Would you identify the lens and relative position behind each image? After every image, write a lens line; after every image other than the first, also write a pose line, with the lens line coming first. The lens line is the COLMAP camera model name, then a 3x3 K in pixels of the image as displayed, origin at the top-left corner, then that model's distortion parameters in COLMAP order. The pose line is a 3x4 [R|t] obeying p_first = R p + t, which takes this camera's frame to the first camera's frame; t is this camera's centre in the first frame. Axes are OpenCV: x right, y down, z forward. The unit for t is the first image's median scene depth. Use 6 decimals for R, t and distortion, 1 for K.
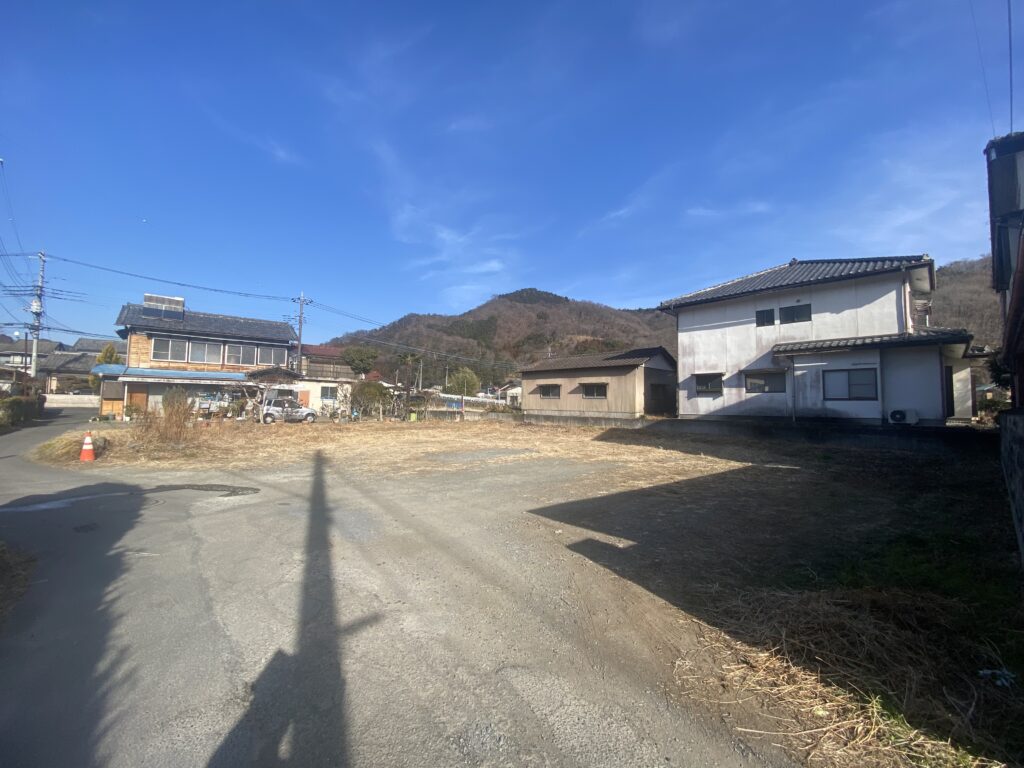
lens RADIAL K [[399.4, 0, 510.8], [0, 399.4, 387.8], [0, 0, 1]] dist [-0.005690, -0.009471]
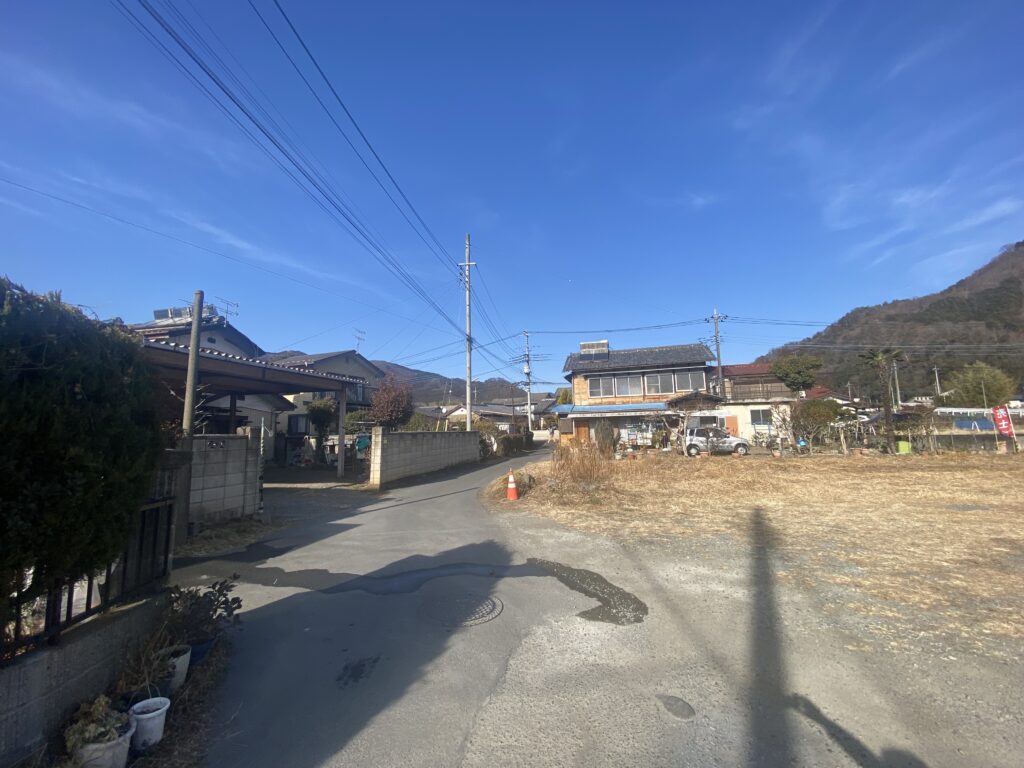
lens RADIAL K [[399.4, 0, 505.1], [0, 399.4, 374.1], [0, 0, 1]] dist [-0.005690, -0.009471]
pose [[0.541755, -0.146566, -0.827659, -0.081274], [0.063852, 0.989011, -0.133344, 0.000191], [0.838108, 0.019392, 0.545160, 0.179091]]
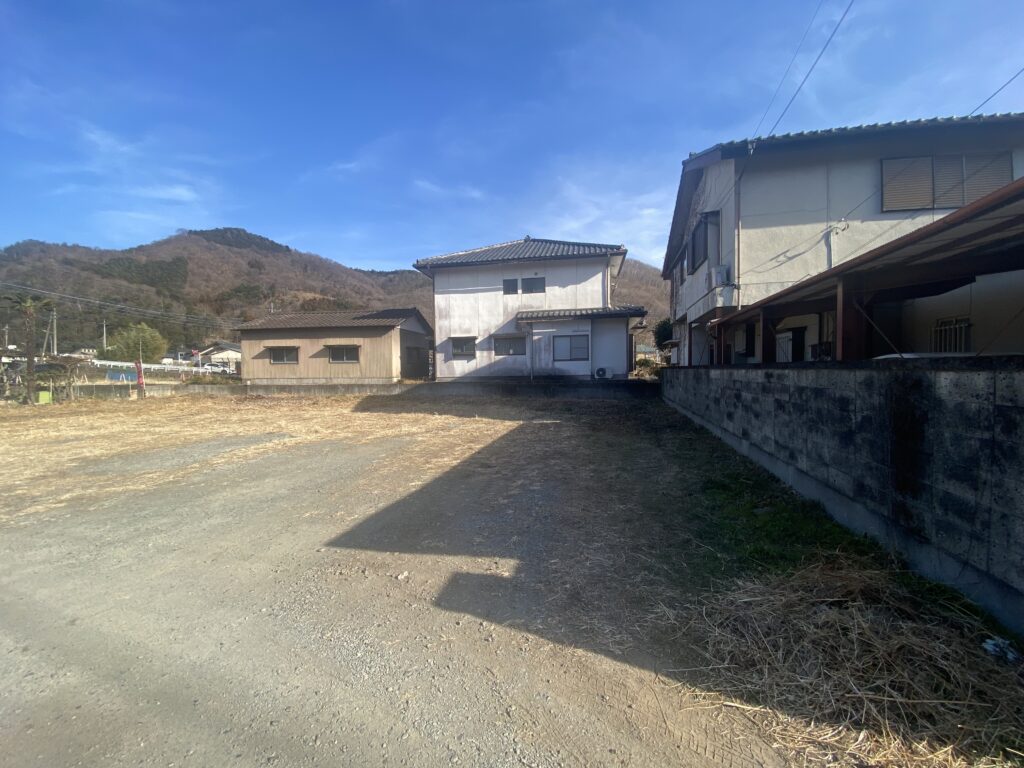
lens RADIAL K [[399.4, 0, 509.9], [0, 399.4, 383.0], [0, 0, 1]] dist [-0.005690, -0.009471]
pose [[0.802618, -0.047107, 0.594630, -0.022984], [0.000132, 0.996891, 0.078796, 0.001911], [-0.596493, -0.063164, 0.800129, 0.092290]]
